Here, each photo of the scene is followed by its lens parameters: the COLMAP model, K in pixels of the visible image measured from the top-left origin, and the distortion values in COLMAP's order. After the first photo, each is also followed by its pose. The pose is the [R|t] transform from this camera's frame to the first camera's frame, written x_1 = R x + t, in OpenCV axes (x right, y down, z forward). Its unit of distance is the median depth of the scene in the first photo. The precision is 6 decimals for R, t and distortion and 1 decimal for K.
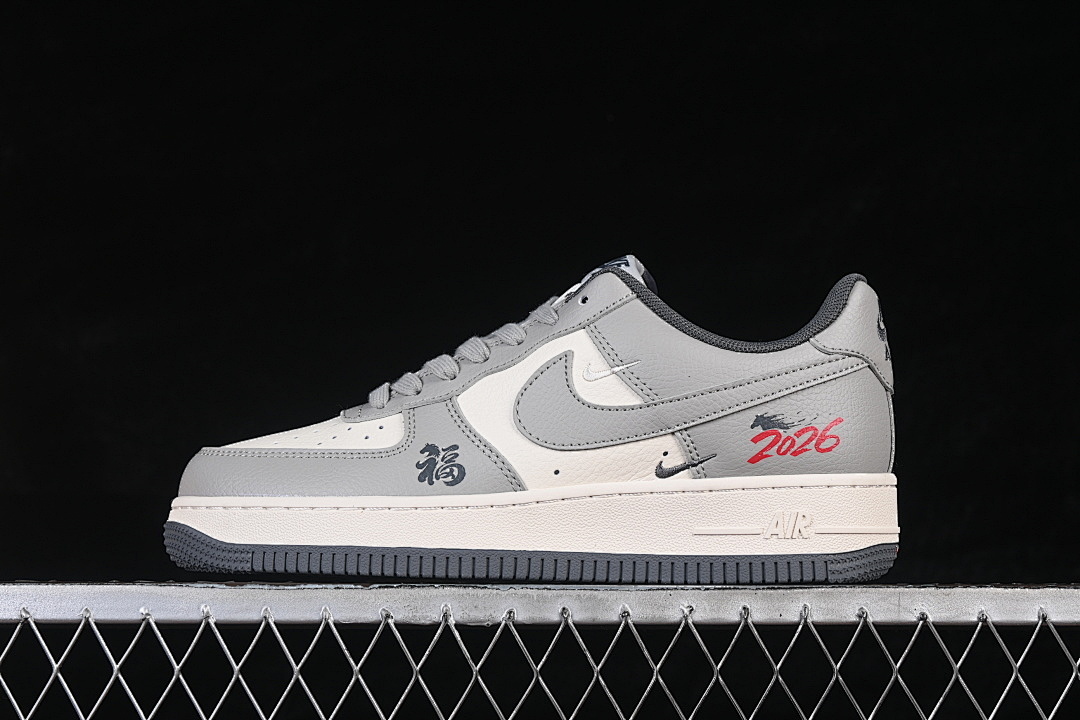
lens RADIAL K [[2243.2, 0, 541.3], [0, 2243.2, 359.1], [0, 0, 1]] dist [-0.026218, 0.000000]
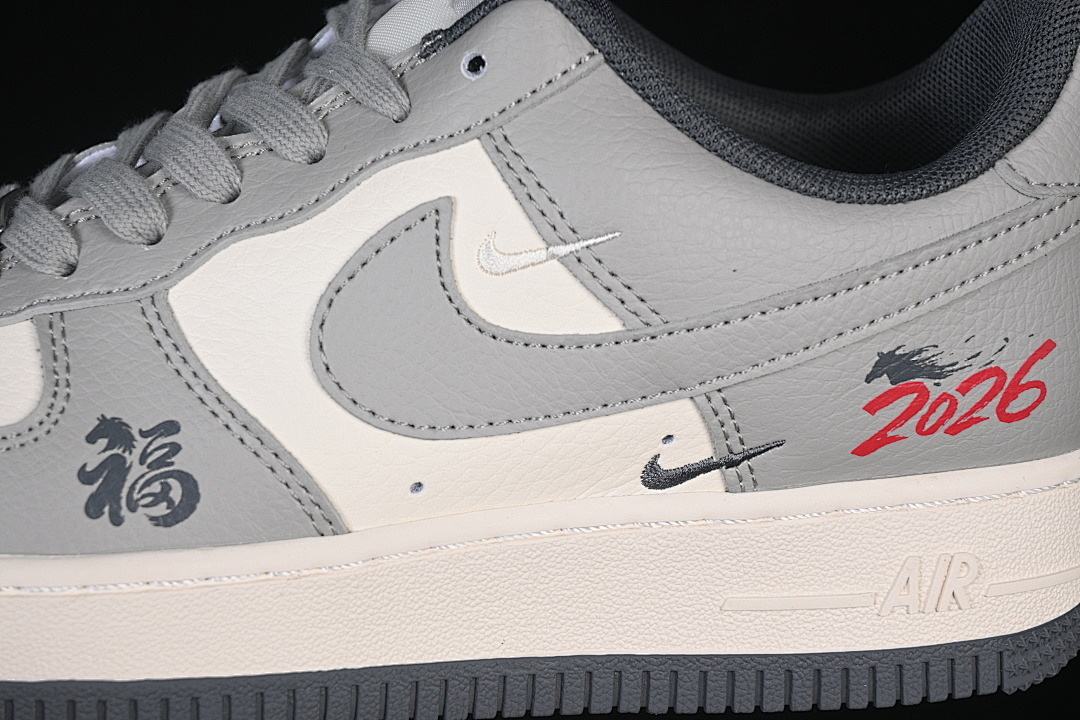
lens RADIAL K [[2243.2, 0, 544.5], [0, 2243.2, 358.0], [0, 0, 1]] dist [-0.026218, 0.000000]
pose [[0.981750, -0.032114, 0.187446, -0.048073], [-0.031186, 0.945111, 0.325259, -0.111415], [-0.187603, -0.325169, 0.926861, 0.605292]]
